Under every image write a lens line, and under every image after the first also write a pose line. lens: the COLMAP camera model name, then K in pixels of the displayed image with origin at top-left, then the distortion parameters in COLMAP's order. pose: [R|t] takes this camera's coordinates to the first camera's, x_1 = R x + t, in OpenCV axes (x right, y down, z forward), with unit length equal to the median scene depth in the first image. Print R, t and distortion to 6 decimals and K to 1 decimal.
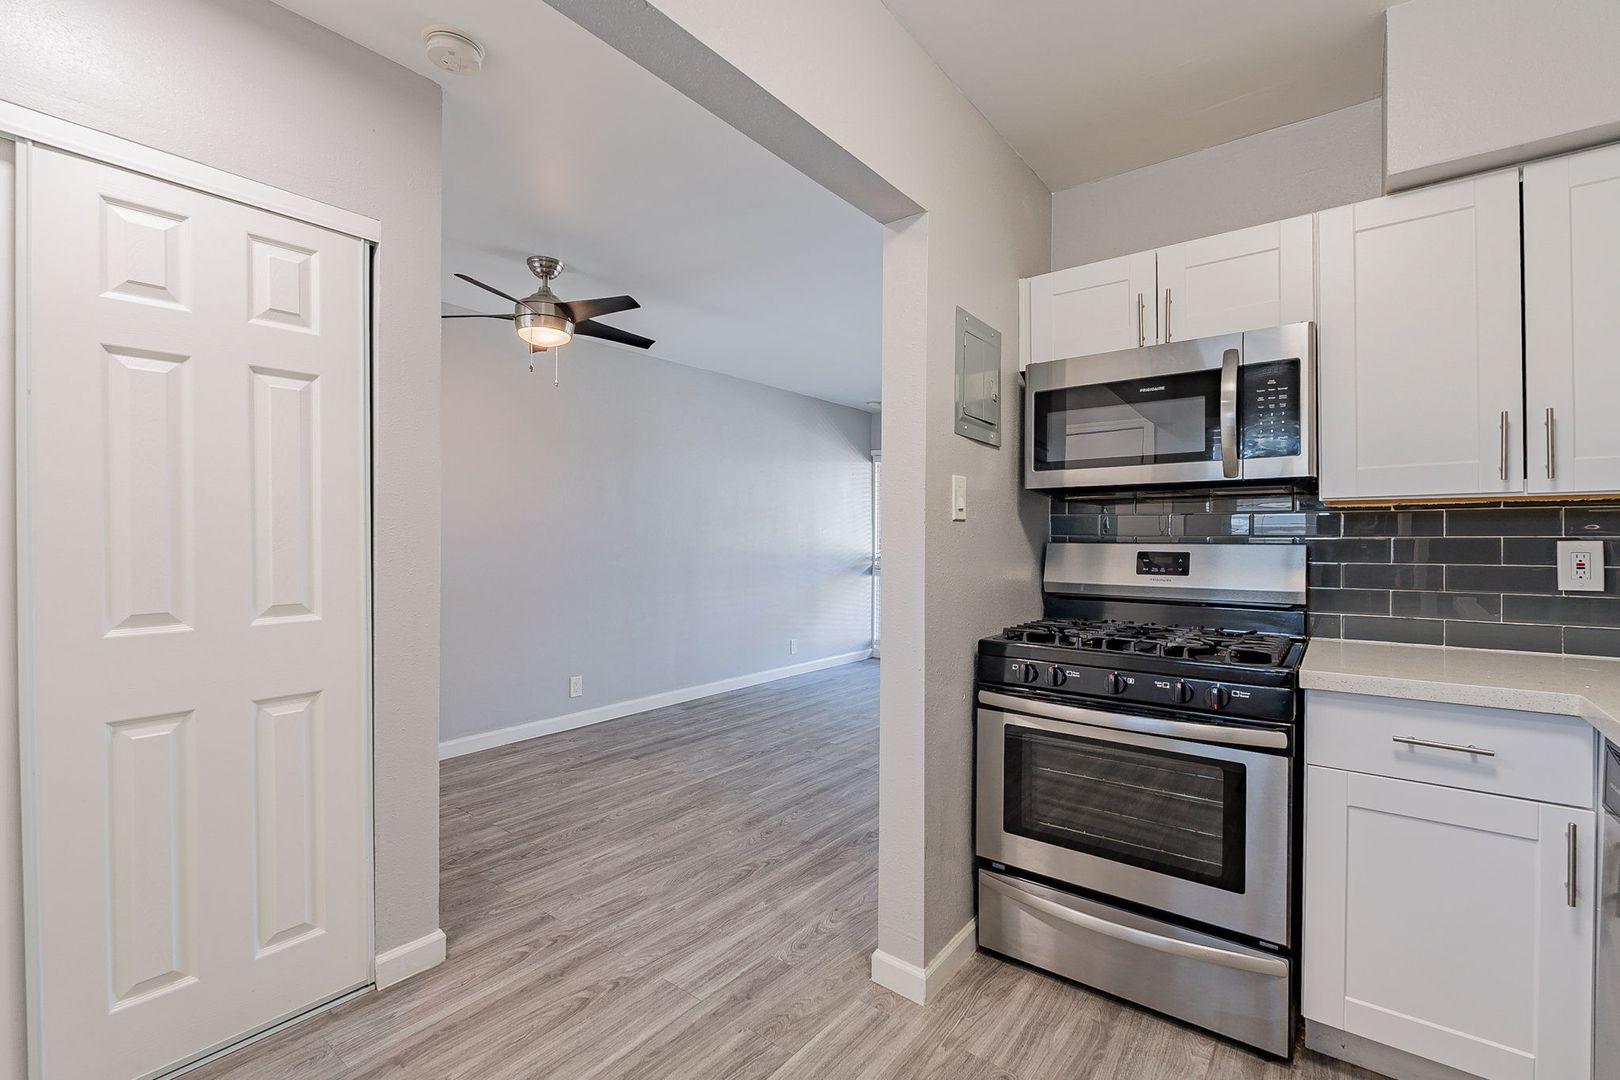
lens RADIAL K [[720.0, 0, 811.4], [0, 720.0, 544.2], [0, 0, 1]] dist [0.009890, -0.000765]
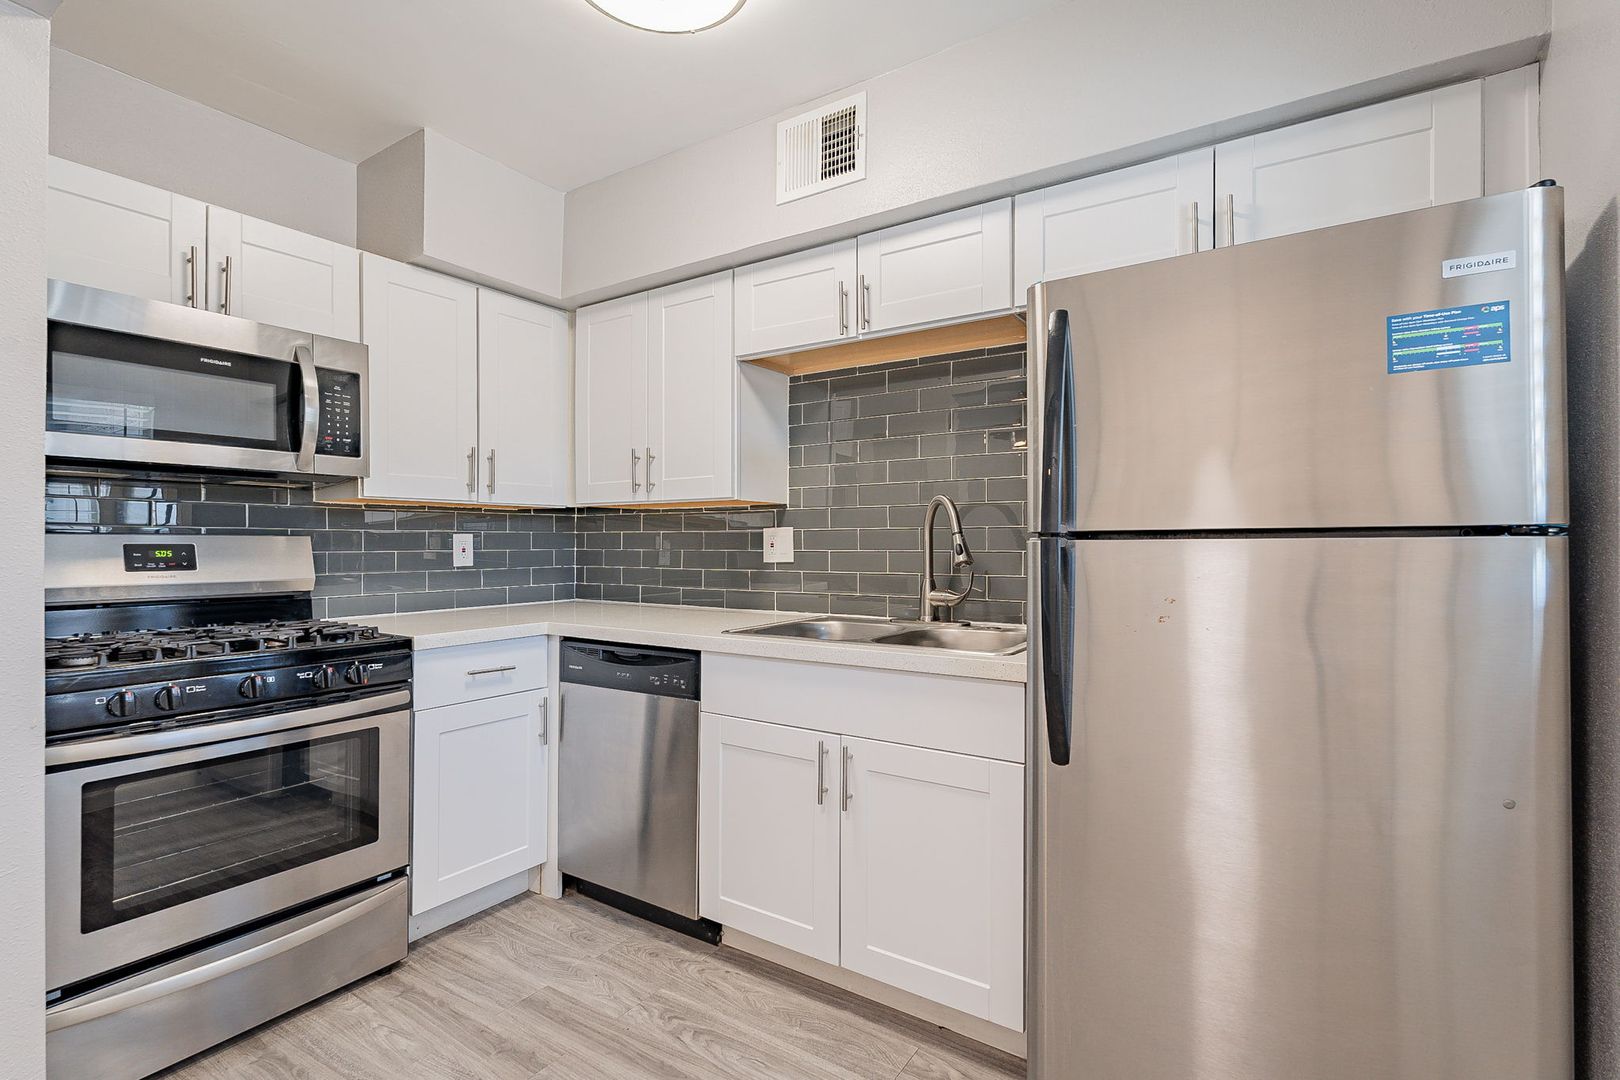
lens RADIAL K [[735.5, 0, 832.1], [0, 735.5, 545.2], [0, 0, 1]] dist [-0.001950, 0.001908]
pose [[-0.075885, -0.006145, 0.997098, -0.450687], [0.003357, 0.999974, 0.006419, 0.009405], [-0.997111, 0.003834, -0.075863, 0.275343]]
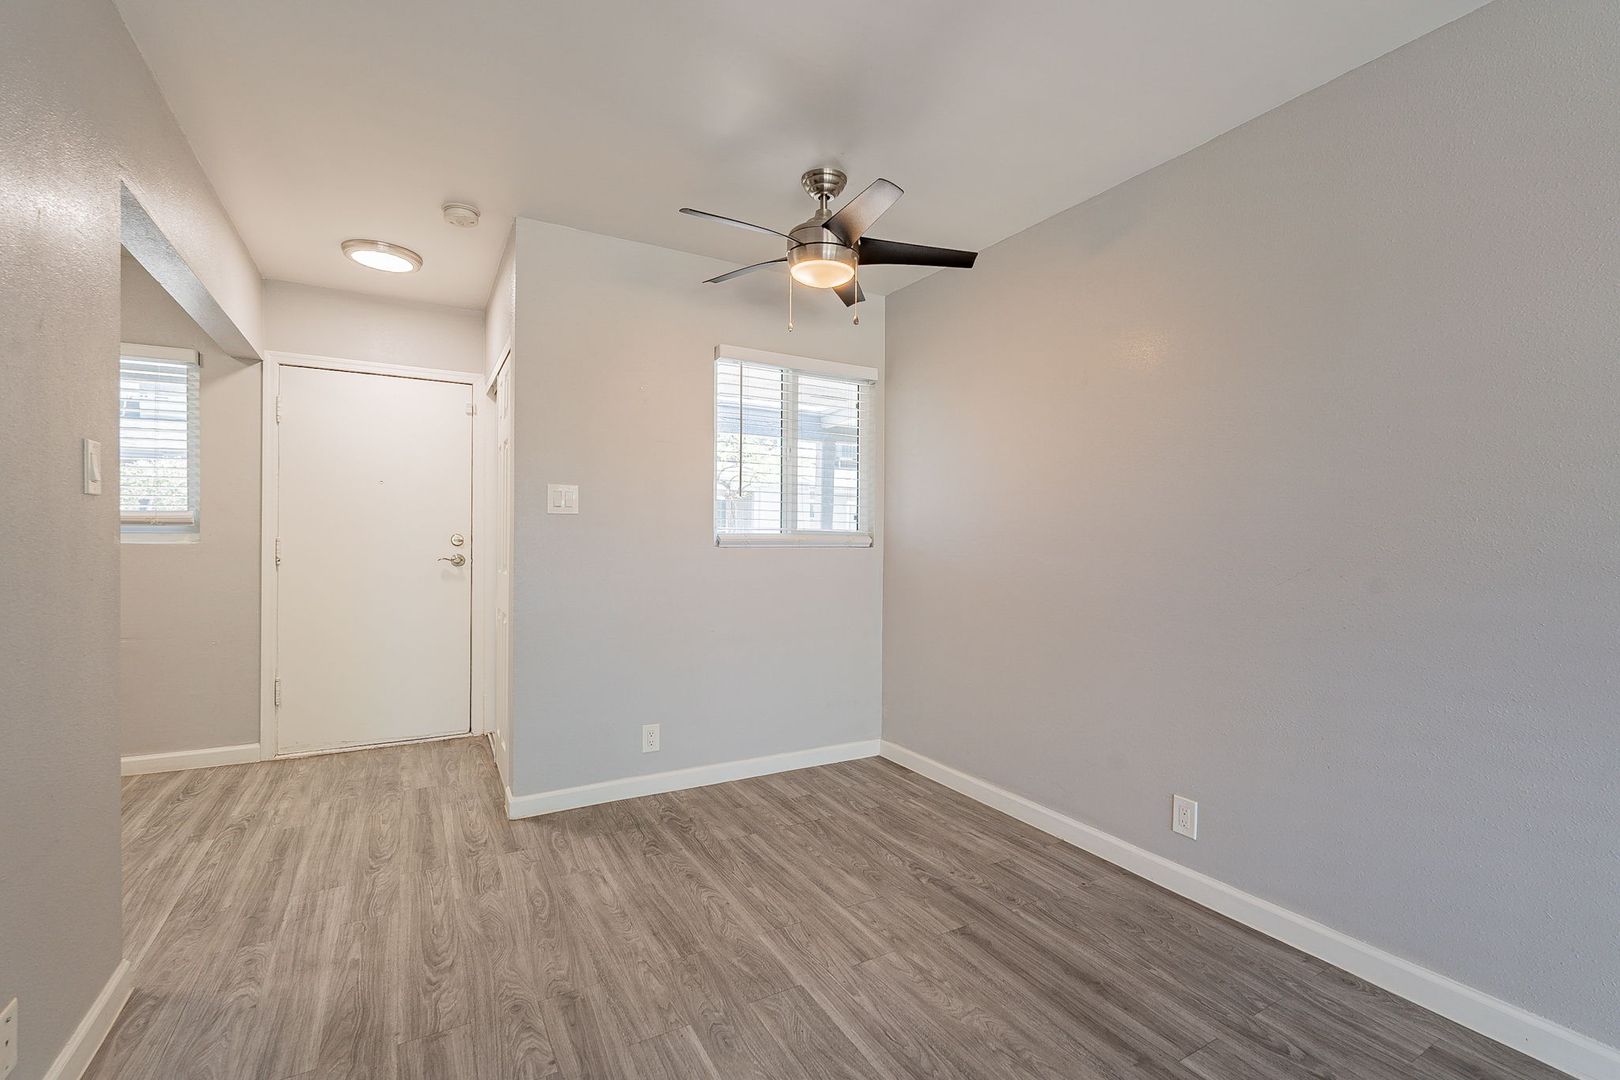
lens RADIAL K [[735.5, 0, 811.9], [0, 735.5, 543.2], [0, 0, 1]] dist [-0.001950, 0.001908]
pose [[-0.407738, -0.000732, -0.913099, 0.516559], [-0.014762, 0.999874, 0.005791, 0.008415], [0.912980, 0.015840, -0.407697, 1.900787]]
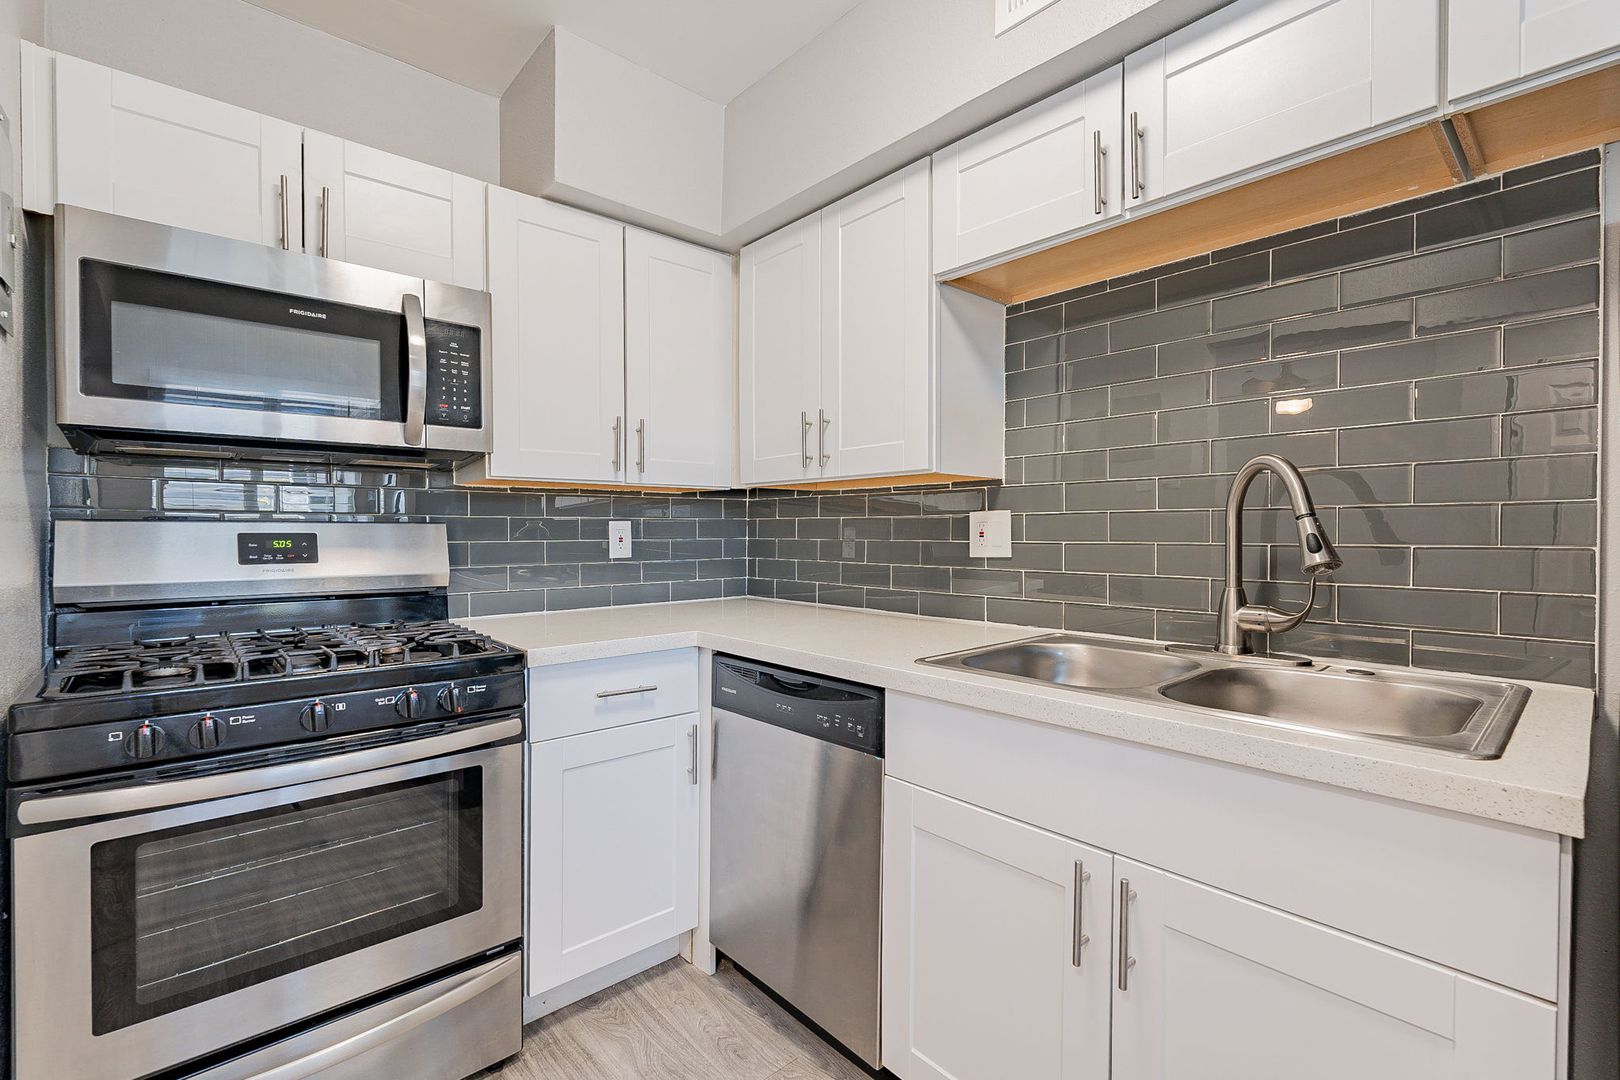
lens RADIAL K [[735.5, 0, 830.0], [0, 735.5, 538.5], [0, 0, 1]] dist [-0.001950, 0.001908]
pose [[0.185570, -0.013957, 0.982532, -0.161768], [0.004250, 0.999901, 0.013401, 0.008782], [-0.982622, 0.001689, 0.185611, 0.297229]]
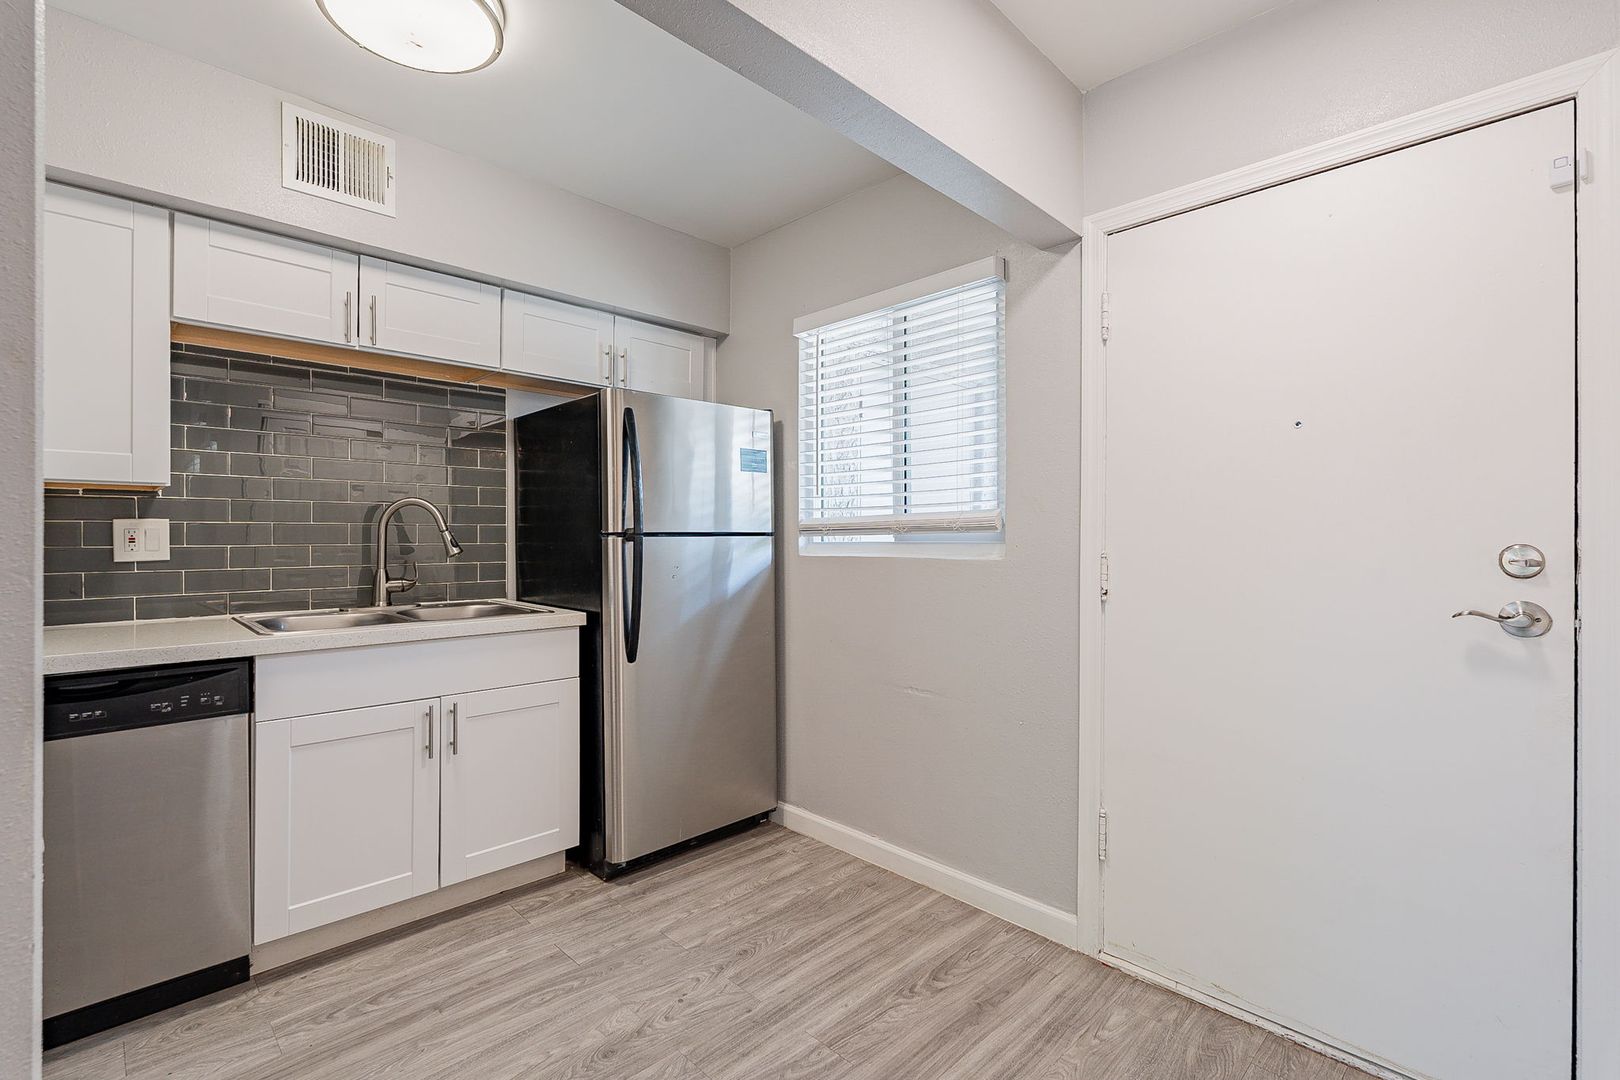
lens RADIAL K [[735.5, 0, 786.8], [0, 735.5, 537.6], [0, 0, 1]] dist [-0.001950, 0.001908]
pose [[-0.986762, -0.005397, 0.162087, -0.260089], [-0.004745, 0.999979, 0.004412, 0.004390], [-0.162108, 0.003584, -0.986767, 1.089630]]
